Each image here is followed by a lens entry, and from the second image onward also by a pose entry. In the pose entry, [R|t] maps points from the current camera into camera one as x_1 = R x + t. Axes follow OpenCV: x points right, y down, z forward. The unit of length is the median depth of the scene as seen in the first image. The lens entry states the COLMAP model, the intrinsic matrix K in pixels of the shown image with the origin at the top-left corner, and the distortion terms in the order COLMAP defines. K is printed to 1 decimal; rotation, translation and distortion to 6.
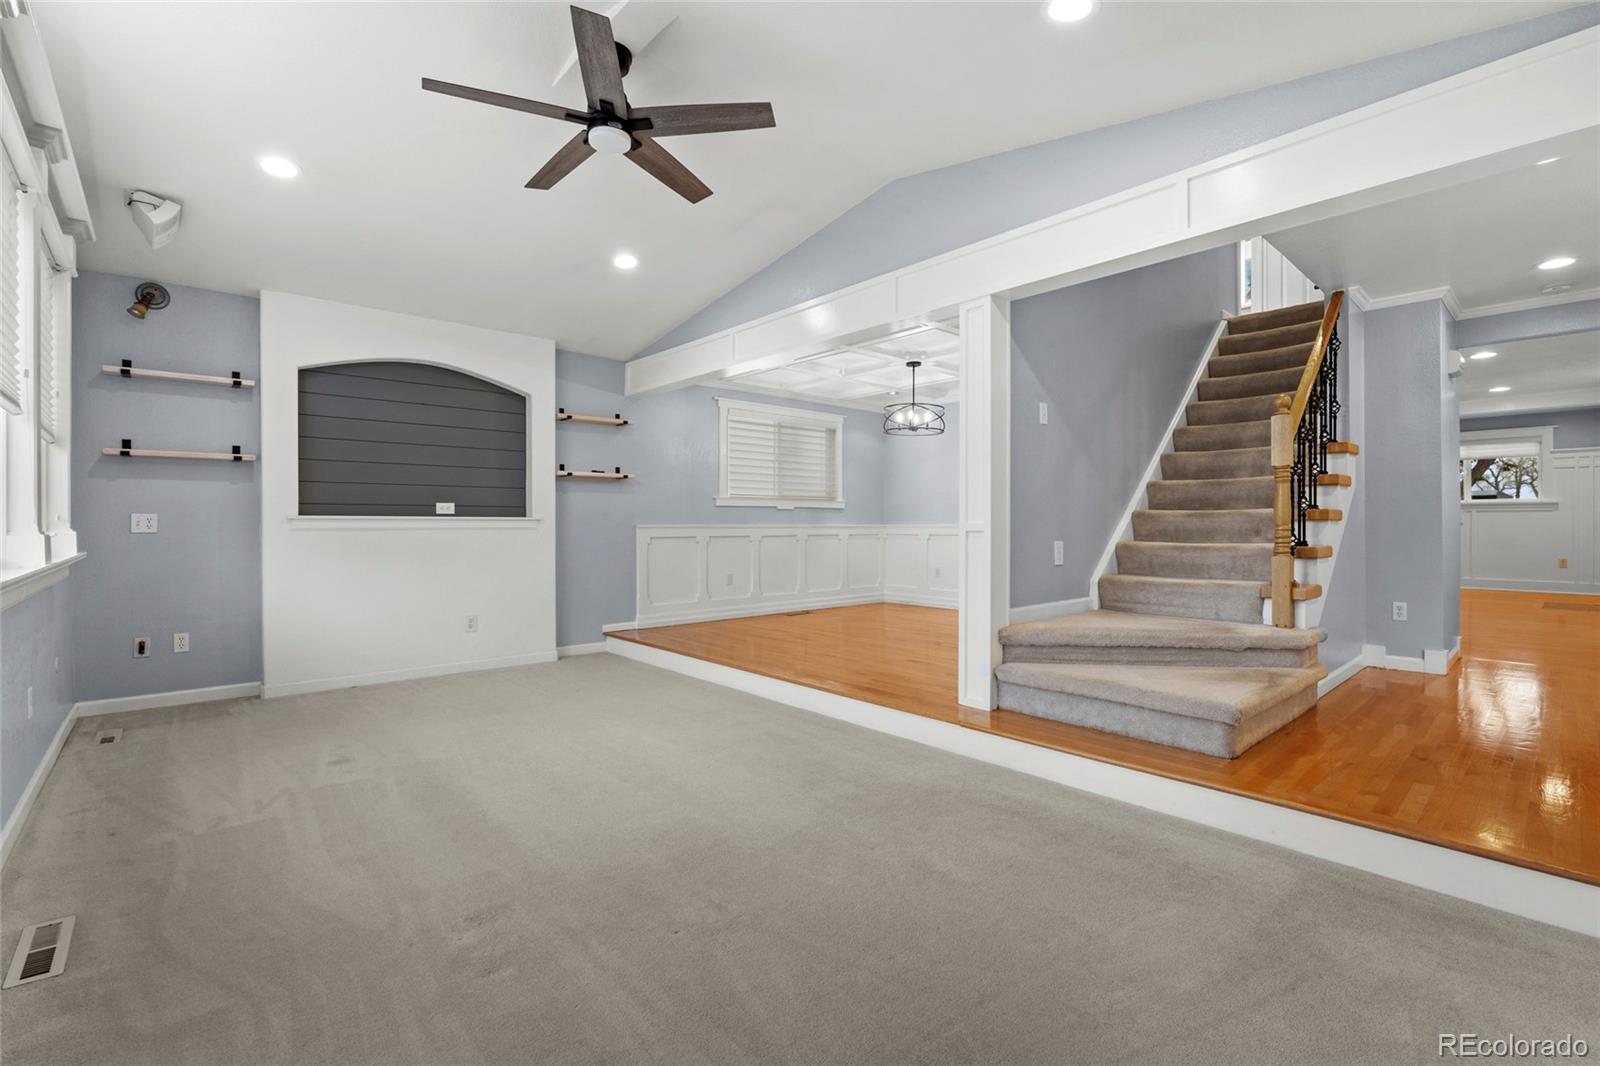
lens RADIAL K [[709.7, 0, 805.7], [0, 709.7, 529.2], [0, 0, 1]] dist [-0.011457, -0.000731]
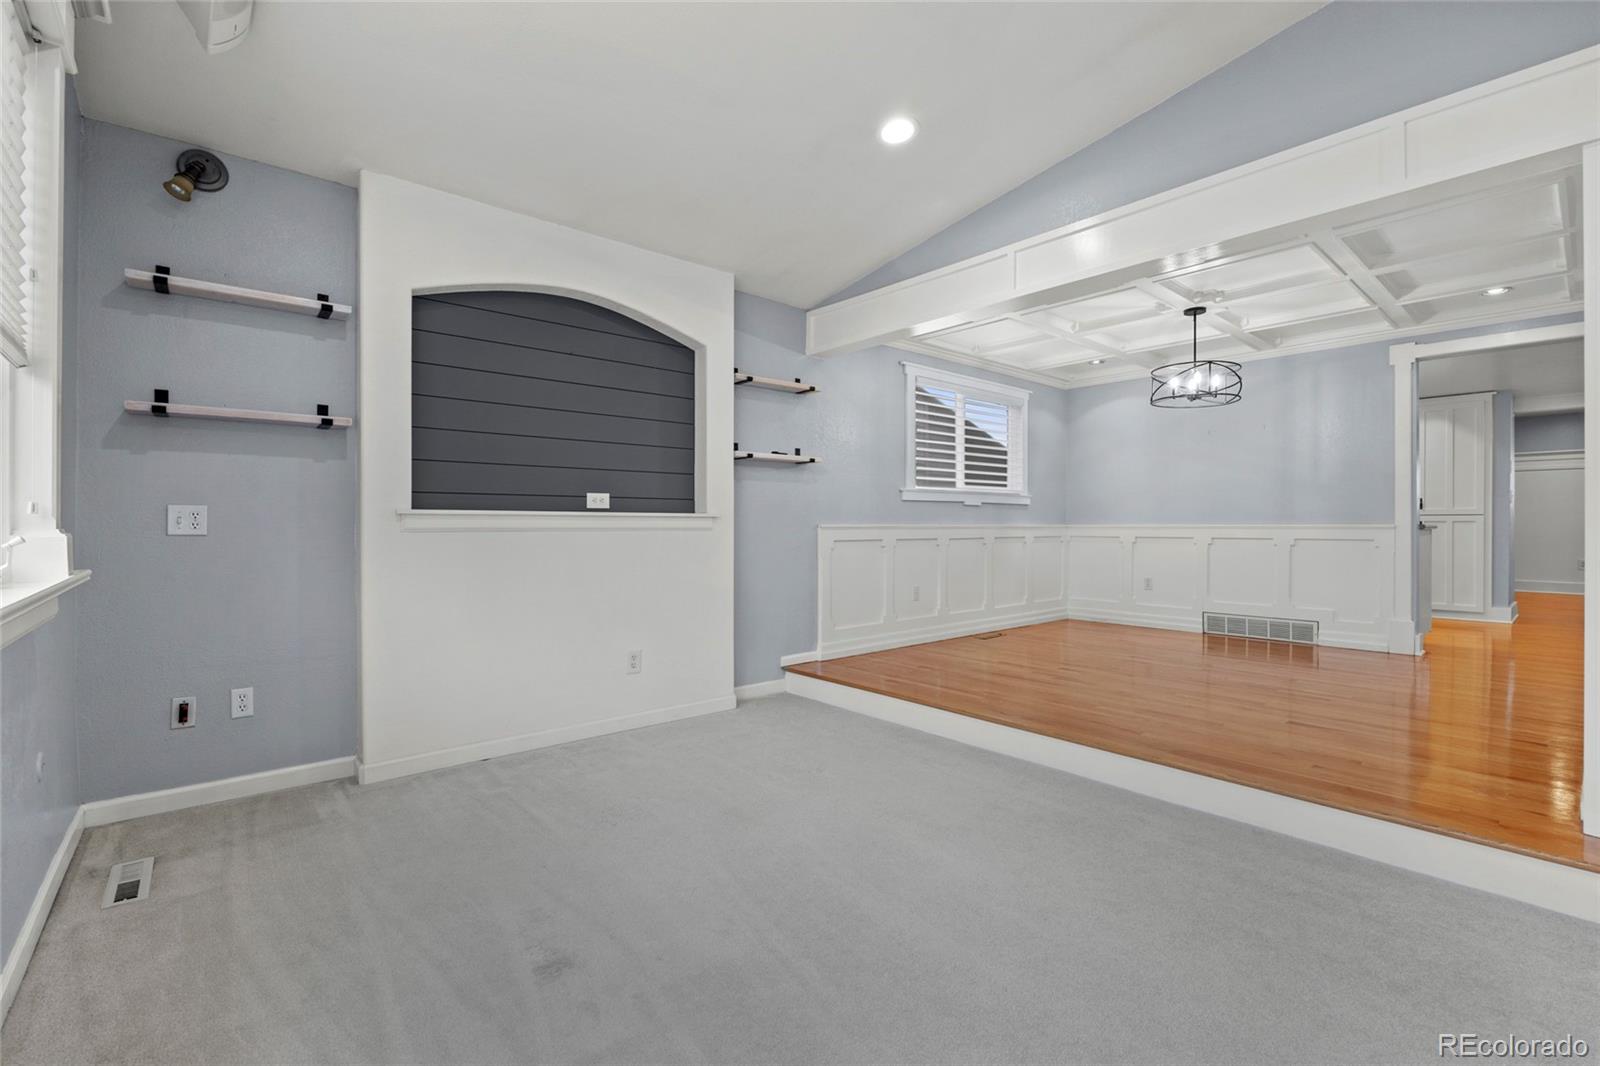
lens RADIAL K [[709.7, 0, 815.6], [0, 709.7, 527.4], [0, 0, 1]] dist [-0.011457, -0.000731]
pose [[0.999797, 0.002121, -0.020042, -0.292693], [-0.002167, 0.999995, -0.002270, -0.001219], [0.020037, 0.002313, 0.999797, 0.303773]]
